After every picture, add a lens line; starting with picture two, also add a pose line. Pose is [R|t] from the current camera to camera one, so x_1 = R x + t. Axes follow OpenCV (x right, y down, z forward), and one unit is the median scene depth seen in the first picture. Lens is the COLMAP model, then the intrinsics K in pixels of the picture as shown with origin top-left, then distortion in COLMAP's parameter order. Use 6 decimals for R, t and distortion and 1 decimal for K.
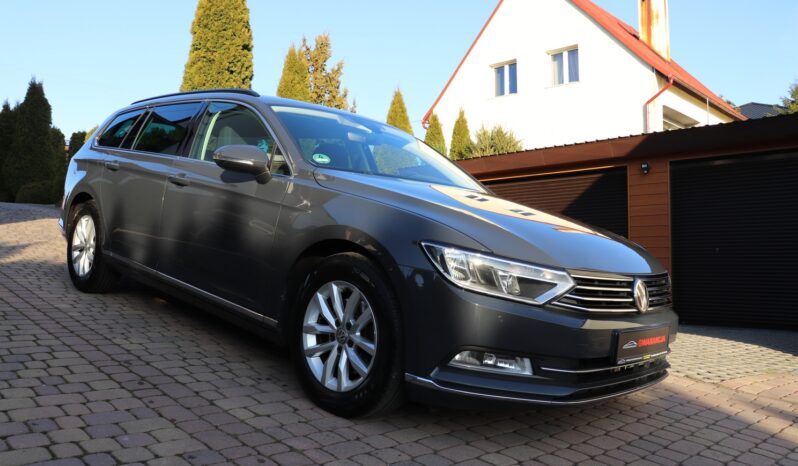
lens RADIAL K [[663.3, 0, 402.0], [0, 663.3, 233.6], [0, 0, 1]] dist [-0.132448, 0.057411]
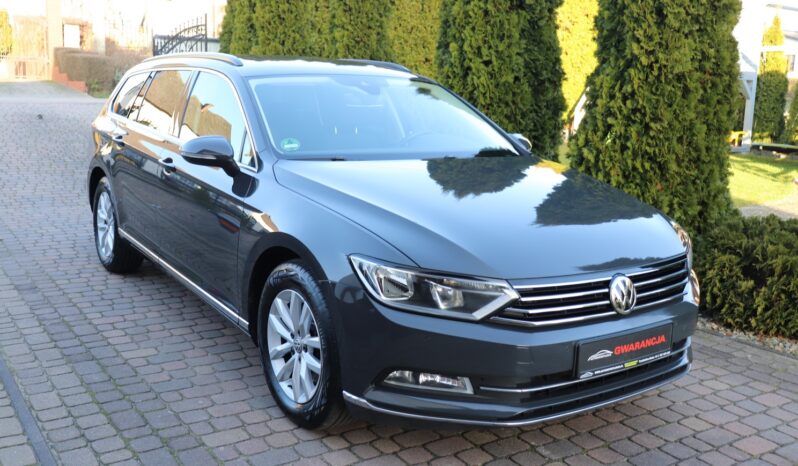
lens RADIAL K [[774.6, 0, 398.5], [0, 774.6, 233.4], [0, 0, 1]] dist [-0.091539, 0.000000]
pose [[0.974053, -0.041774, -0.222433, 0.278395], [0.073513, 0.987925, 0.136380, -0.134266], [0.214050, -0.149193, 0.965362, -0.038409]]
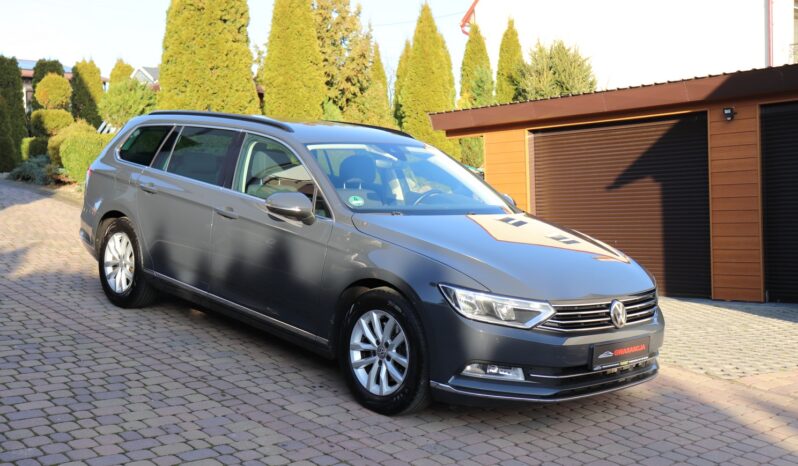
lens RADIAL K [[988.0, 0, 398.2], [0, 988.0, 232.6], [0, 0, 1]] dist [-0.027235, 0.000000]
pose [[0.998253, -0.034745, -0.047796, 0.037534], [0.038580, 0.995901, 0.081815, -0.210452], [0.044757, -0.083516, 0.995501, -0.806137]]
